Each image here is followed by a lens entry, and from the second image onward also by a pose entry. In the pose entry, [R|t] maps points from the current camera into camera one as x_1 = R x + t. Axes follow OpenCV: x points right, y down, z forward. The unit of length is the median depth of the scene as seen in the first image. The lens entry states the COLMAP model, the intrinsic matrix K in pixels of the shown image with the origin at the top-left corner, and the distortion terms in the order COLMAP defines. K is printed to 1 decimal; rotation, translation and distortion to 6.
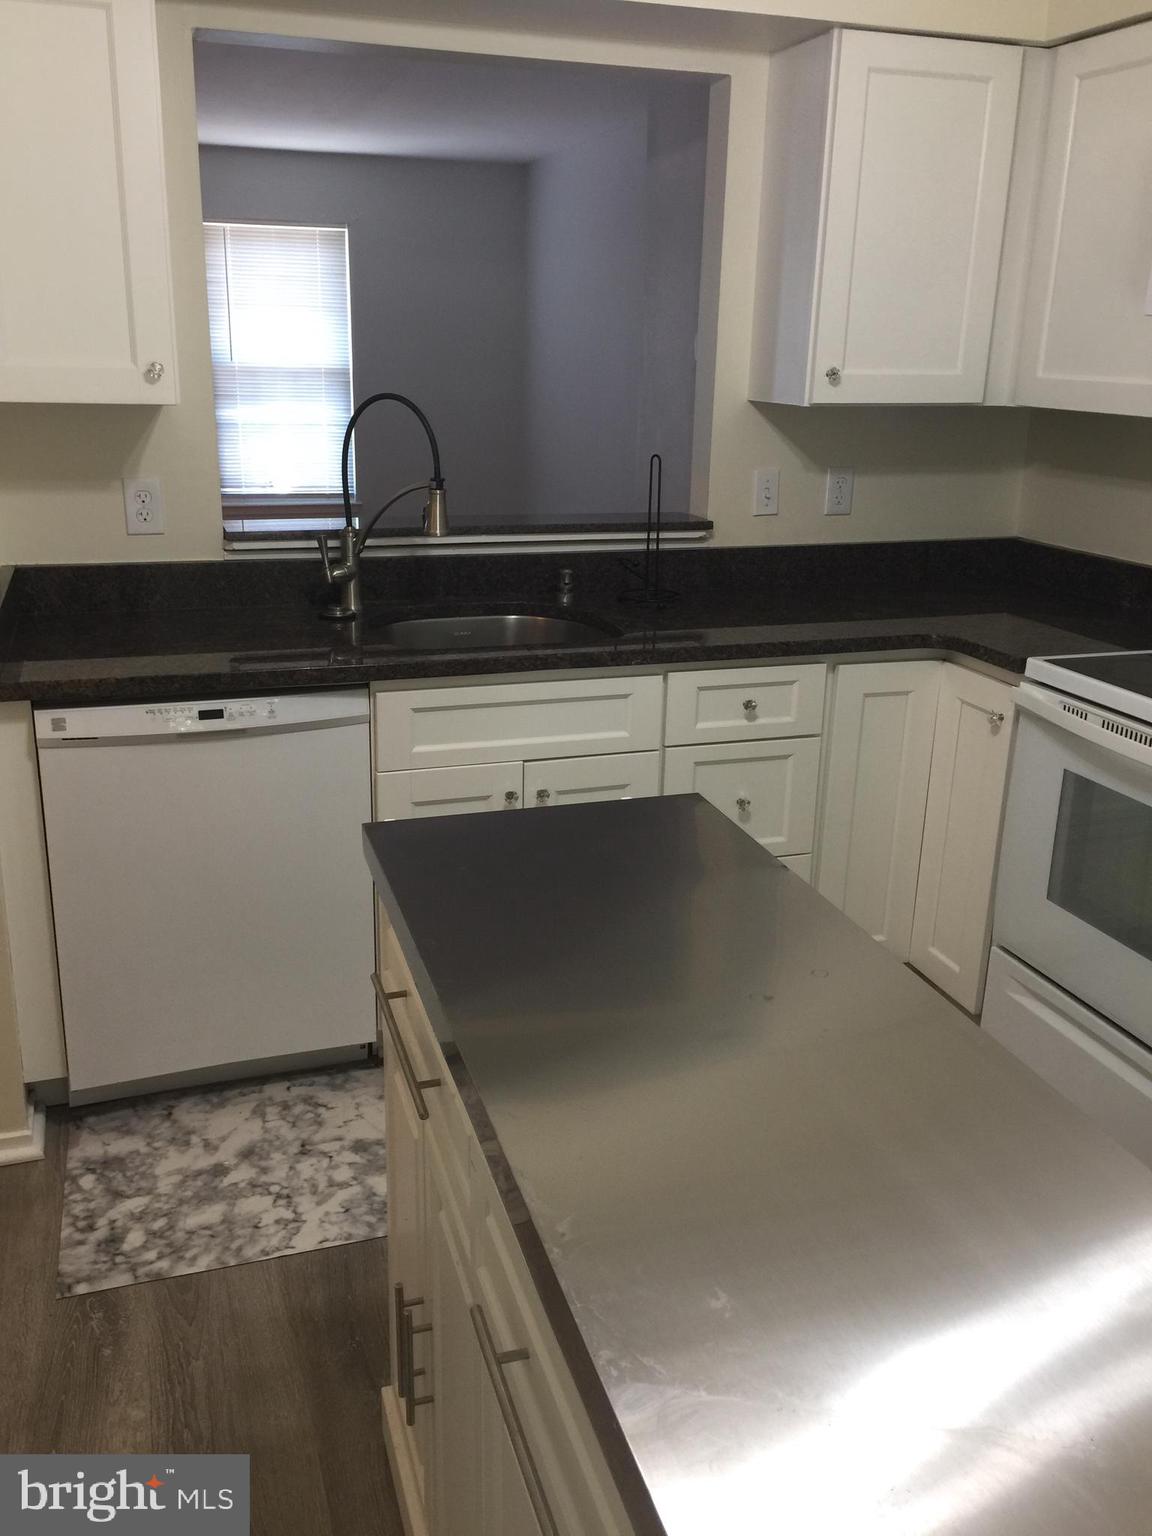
lens RADIAL K [[1340.3, 0, 576.0], [0, 1340.3, 768.0], [0, 0, 1]] dist [0.071472, -0.018108]
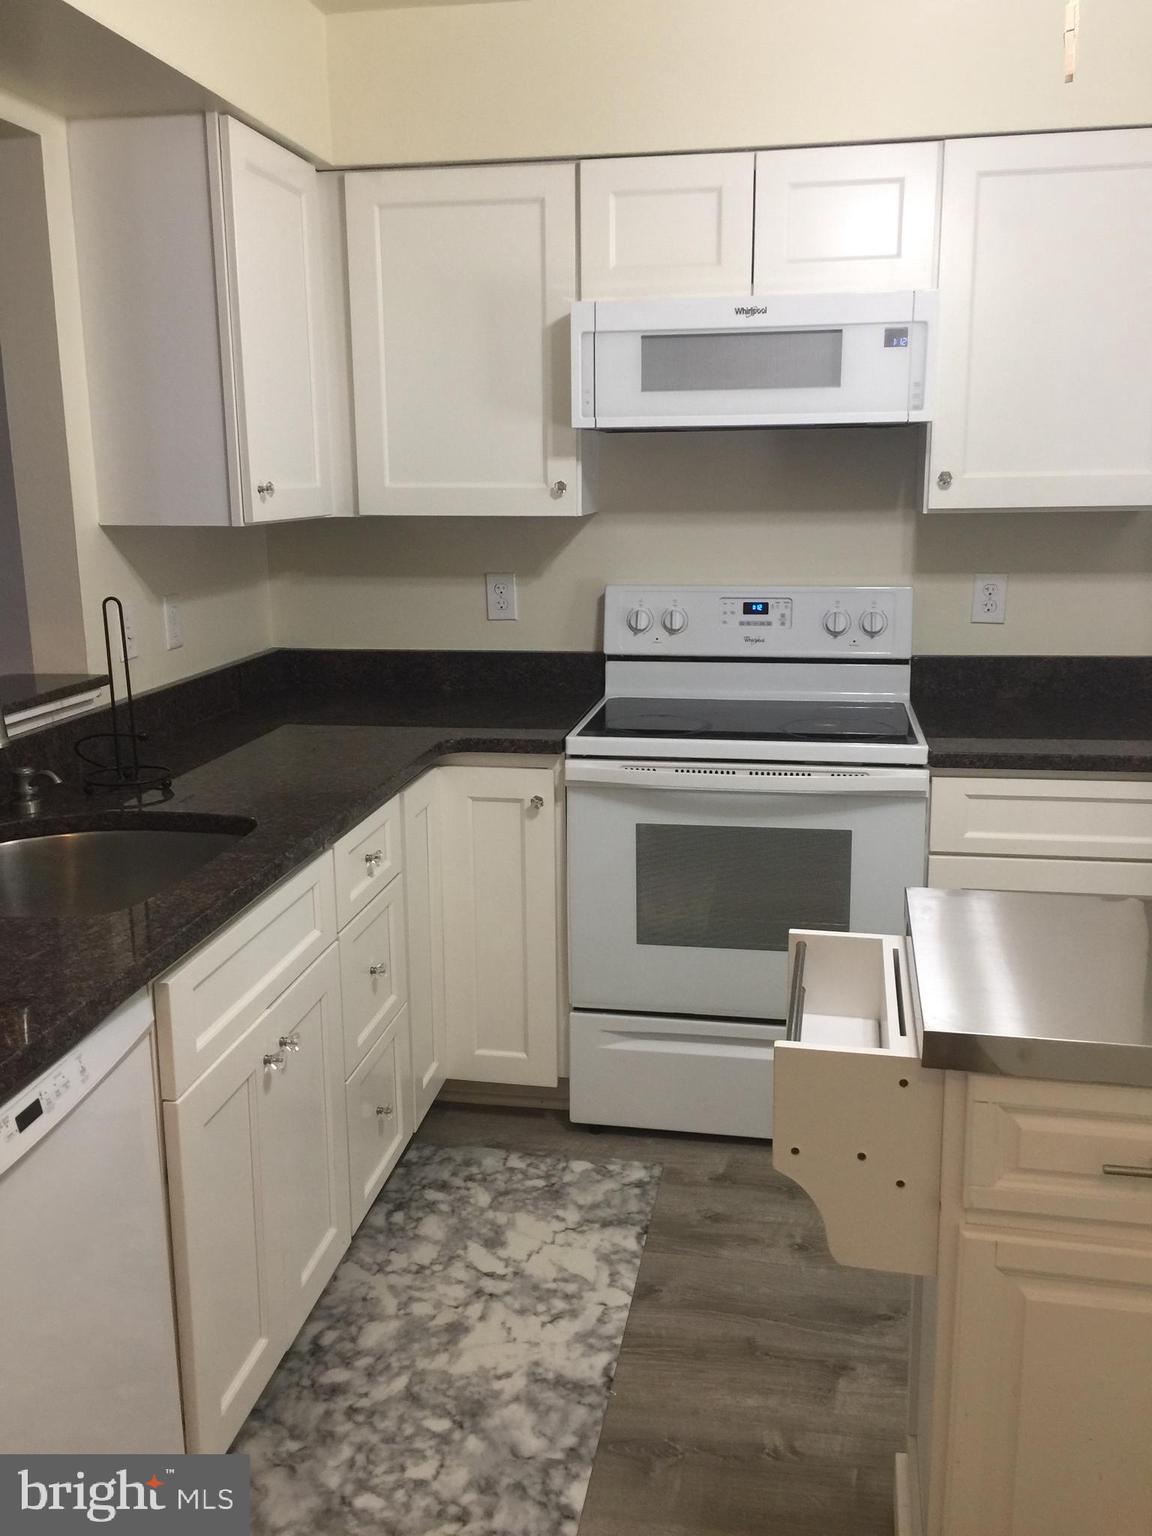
lens RADIAL K [[1340.3, 0, 576.0], [0, 1340.3, 768.0], [0, 0, 1]] dist [0.071472, -0.018108]
pose [[0.462103, -0.220285, 0.859032, -0.548212], [0.288638, 0.953276, 0.089185, -0.143115], [-0.838540, 0.206737, 0.504094, 0.439981]]
